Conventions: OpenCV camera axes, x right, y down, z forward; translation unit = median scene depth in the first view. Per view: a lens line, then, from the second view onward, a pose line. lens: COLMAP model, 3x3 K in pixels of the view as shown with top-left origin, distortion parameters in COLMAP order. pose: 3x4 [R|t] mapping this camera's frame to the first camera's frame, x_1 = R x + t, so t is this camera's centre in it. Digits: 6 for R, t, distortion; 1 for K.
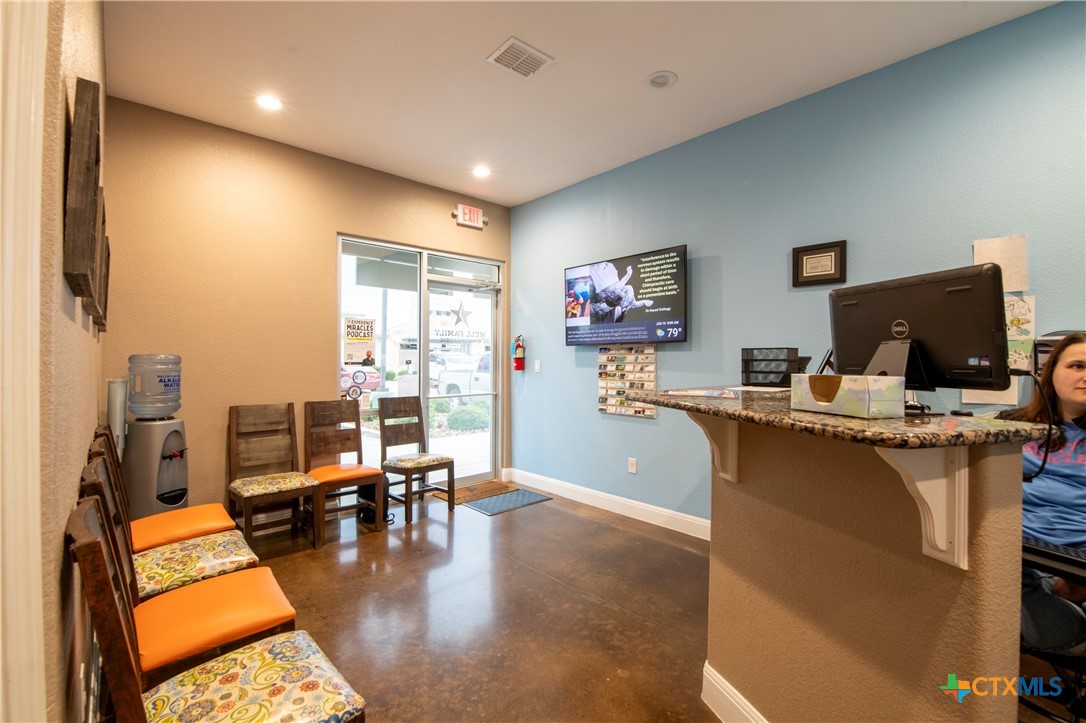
lens RADIAL K [[473.1, 0, 542.1], [0, 473.1, 356.9], [0, 0, 1]] dist [-0.019024, -0.000494]
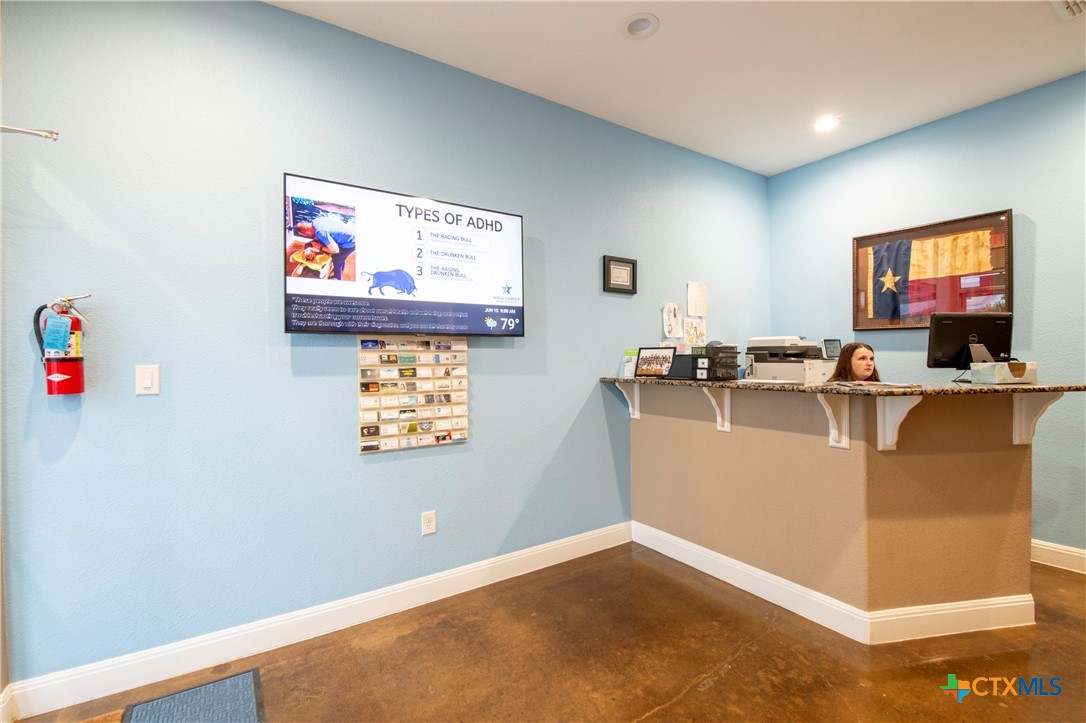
lens RADIAL K [[473.1, 0, 542.1], [0, 473.1, 356.9], [0, 0, 1]] dist [-0.019024, -0.000494]
pose [[0.152915, 0.000714, 0.988239, -0.430169], [0.003735, 0.999992, -0.001300, 0.003311], [-0.988232, 0.003890, 0.152911, 0.747042]]
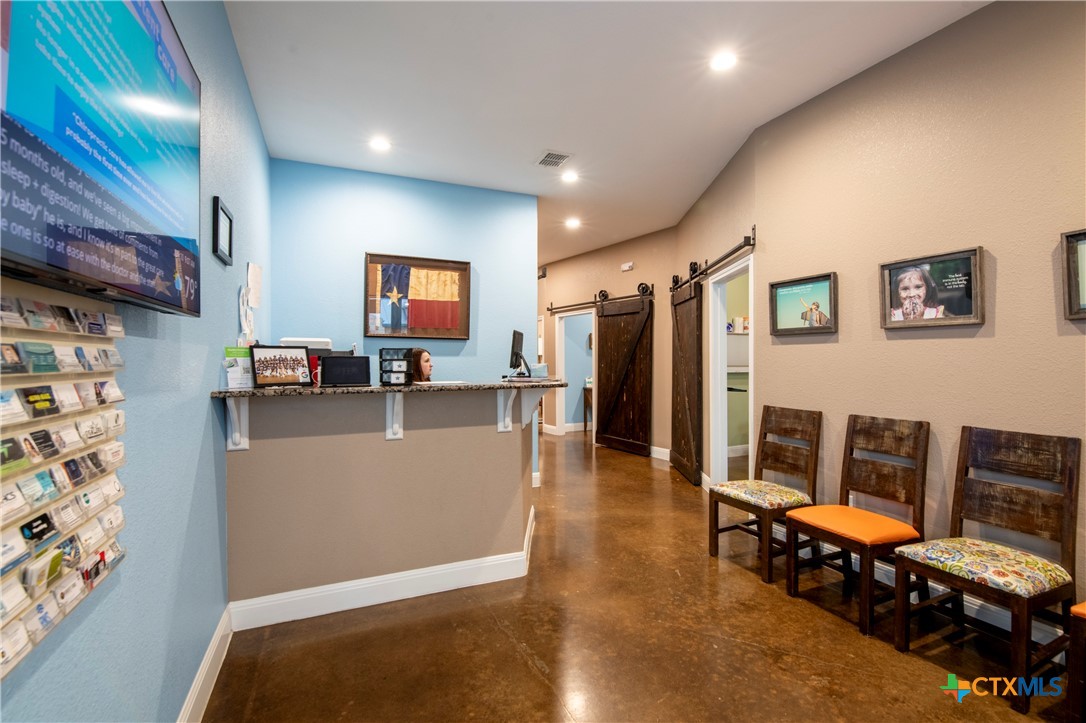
lens RADIAL K [[473.1, 0, 542.1], [0, 473.1, 356.9], [0, 0, 1]] dist [-0.019024, -0.000494]
pose [[-0.949776, 0.003228, 0.312915, -0.094776], [0.000436, 0.999959, -0.008995, 0.005960], [-0.312931, -0.008407, -0.949739, 1.143128]]
